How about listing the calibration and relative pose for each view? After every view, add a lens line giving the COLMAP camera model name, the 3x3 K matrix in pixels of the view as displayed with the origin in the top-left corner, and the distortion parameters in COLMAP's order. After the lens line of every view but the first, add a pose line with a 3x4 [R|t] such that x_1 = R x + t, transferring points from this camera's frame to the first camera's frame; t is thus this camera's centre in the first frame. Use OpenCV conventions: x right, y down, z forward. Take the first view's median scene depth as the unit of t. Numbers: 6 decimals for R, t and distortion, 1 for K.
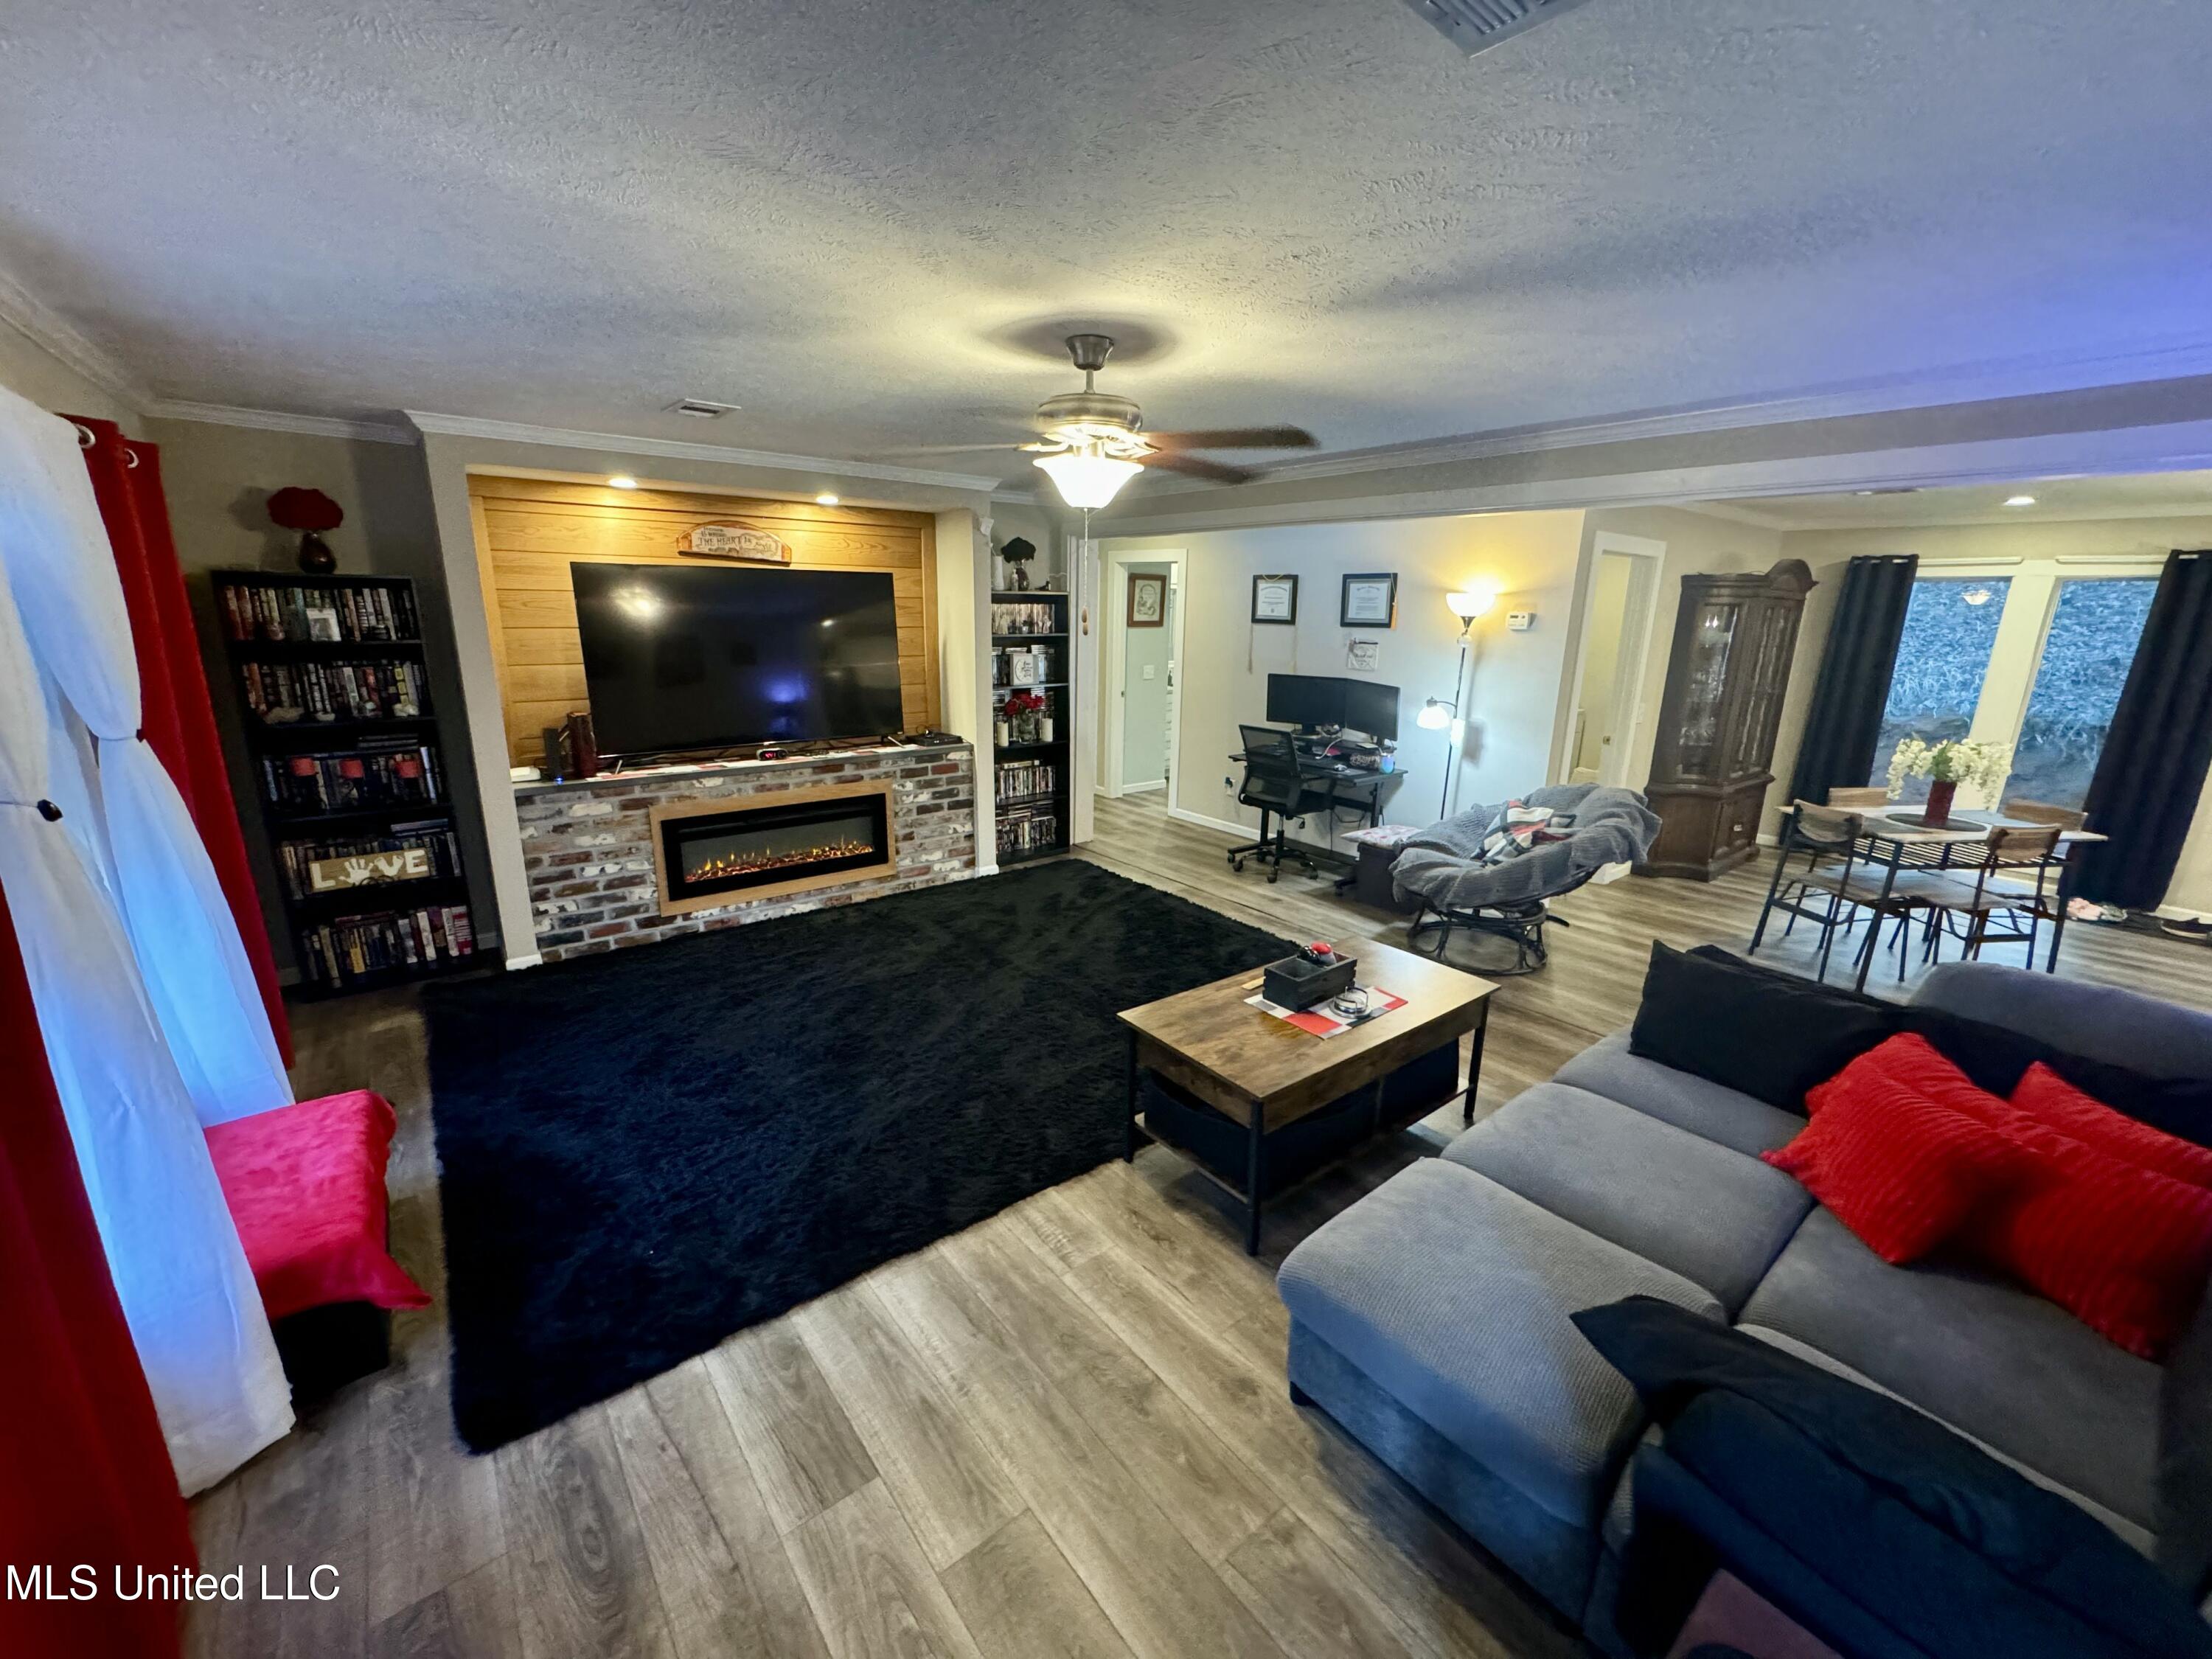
lens RADIAL K [[884.3, 0, 1101.9], [0, 884.3, 827.9], [0, 0, 1]] dist [-0.001677, -0.000526]
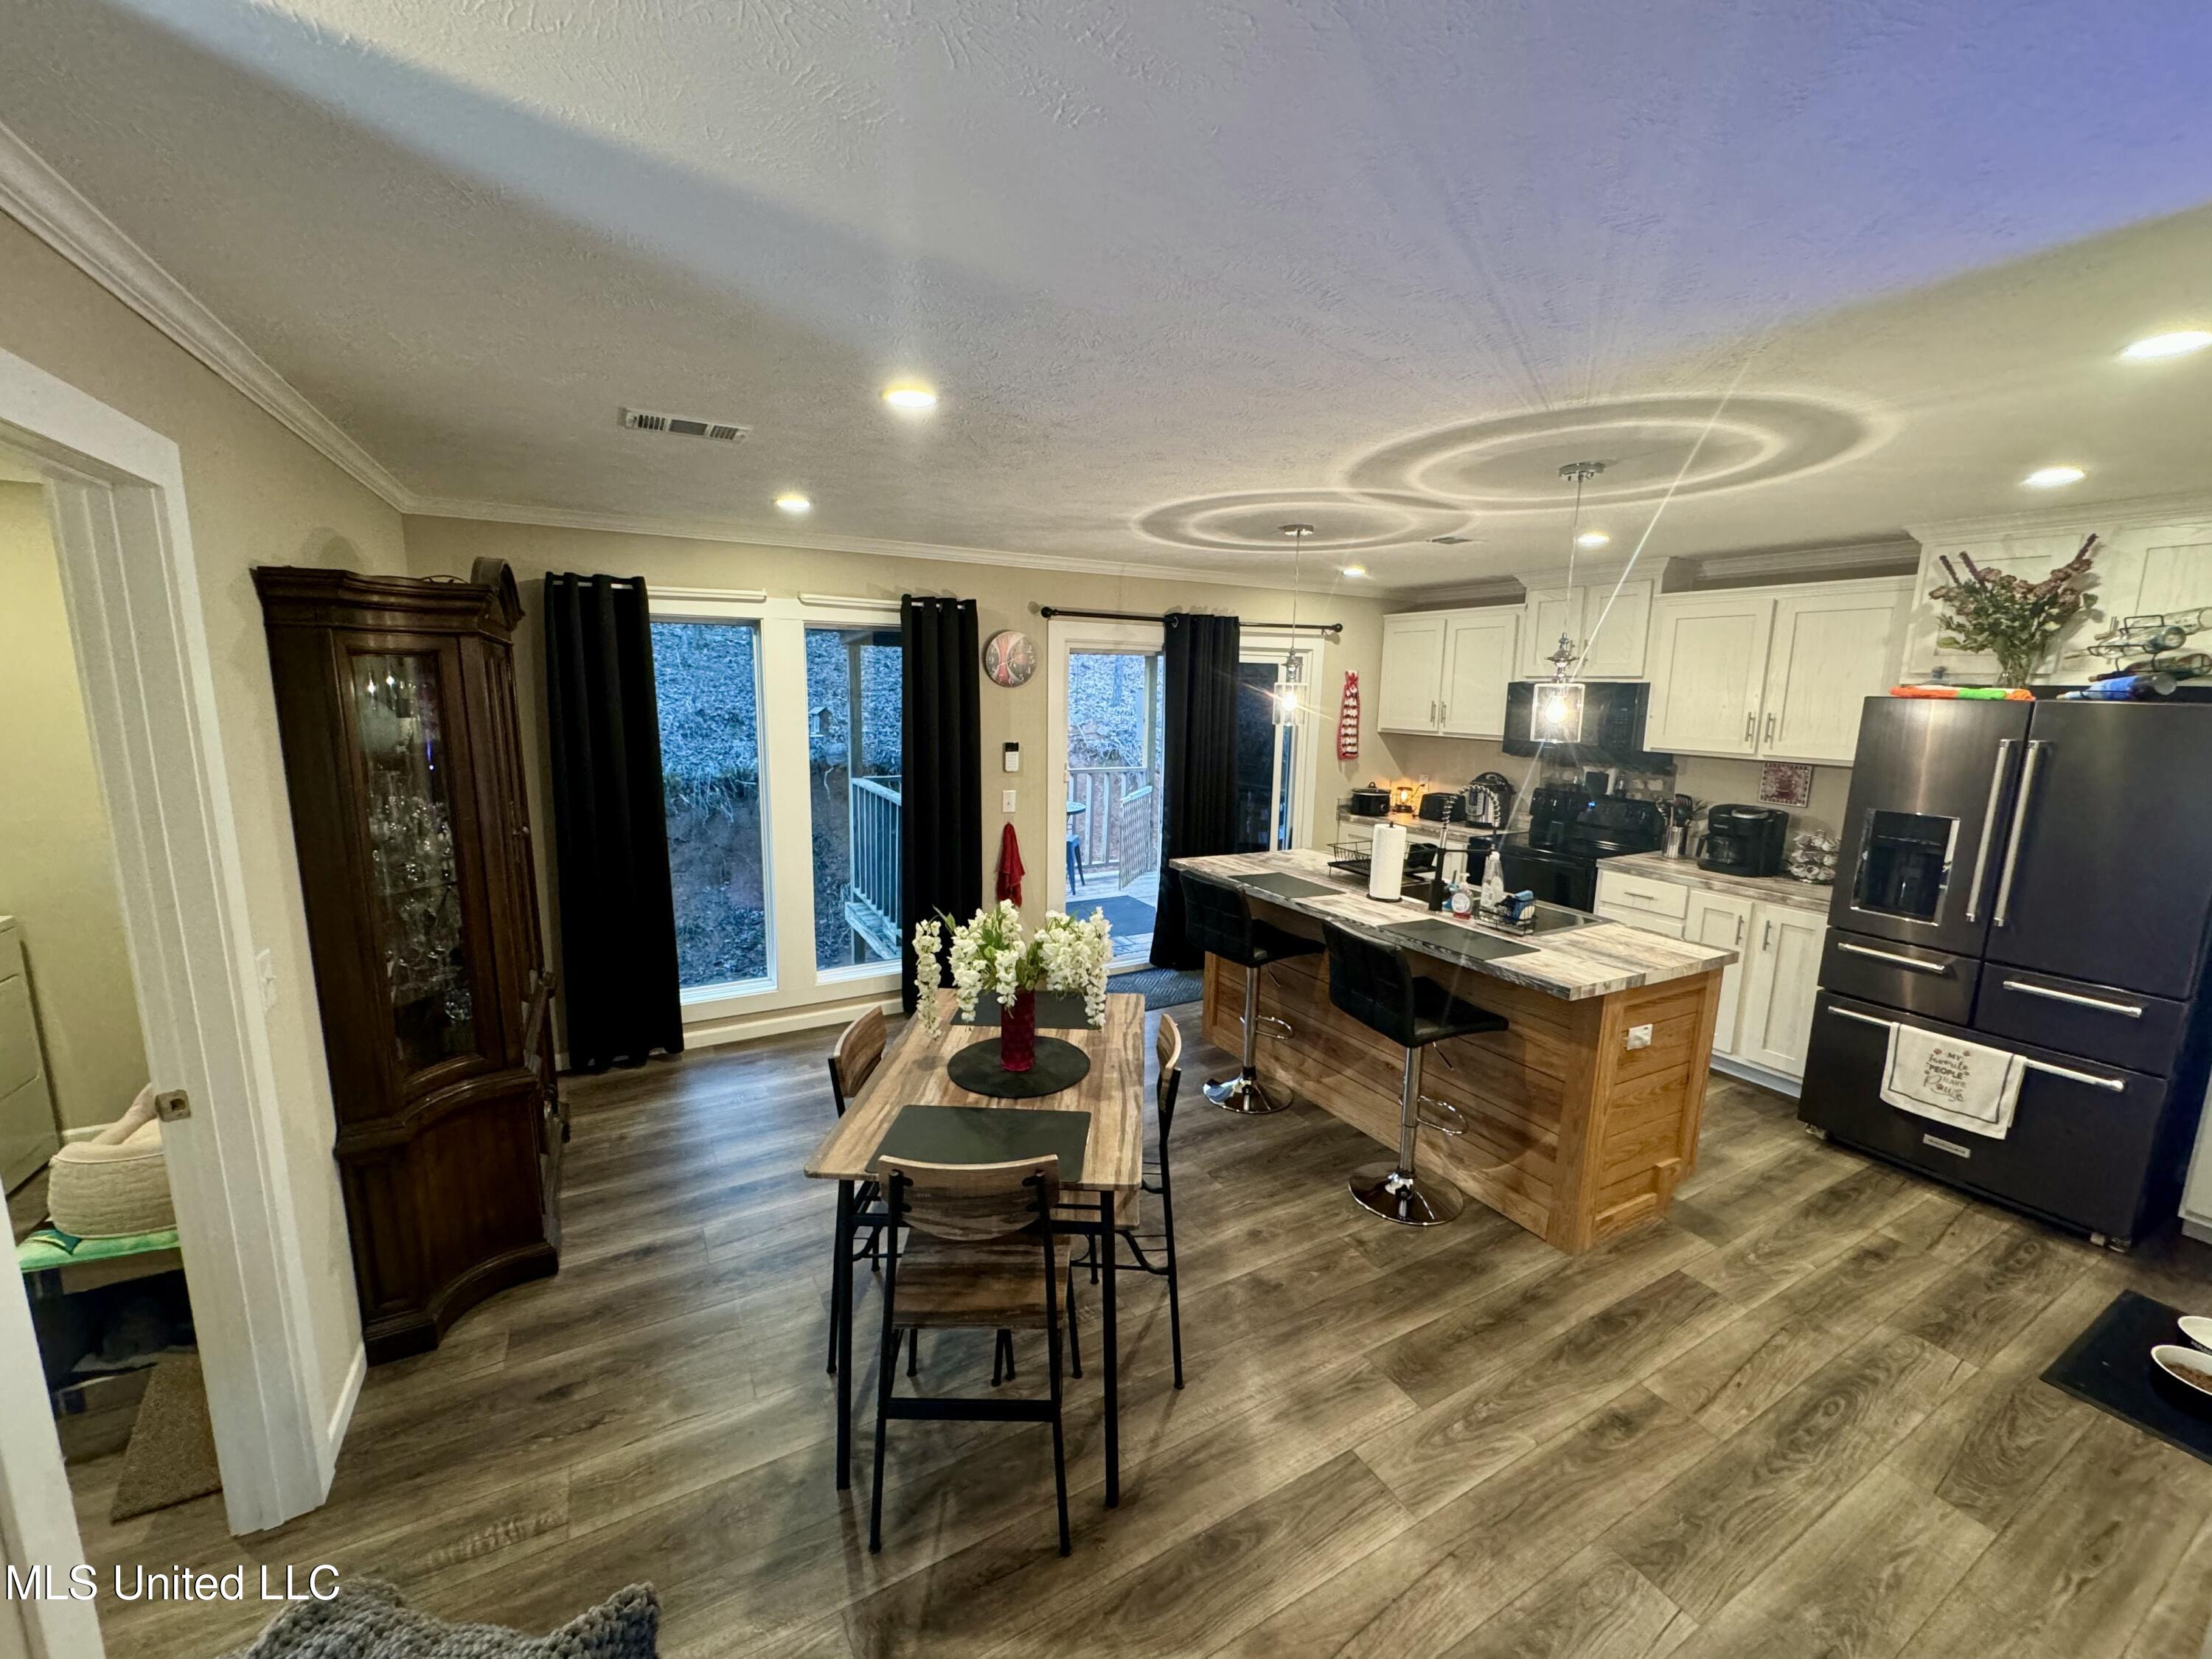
lens RADIAL K [[884.3, 0, 1090.9], [0, 884.3, 838.4], [0, 0, 1]] dist [-0.001677, -0.000526]
pose [[0.168107, -0.186922, 0.967884, 0.358261], [0.233192, 0.961530, 0.145193, -0.157547], [-0.957790, 0.201295, 0.205228, 0.634929]]
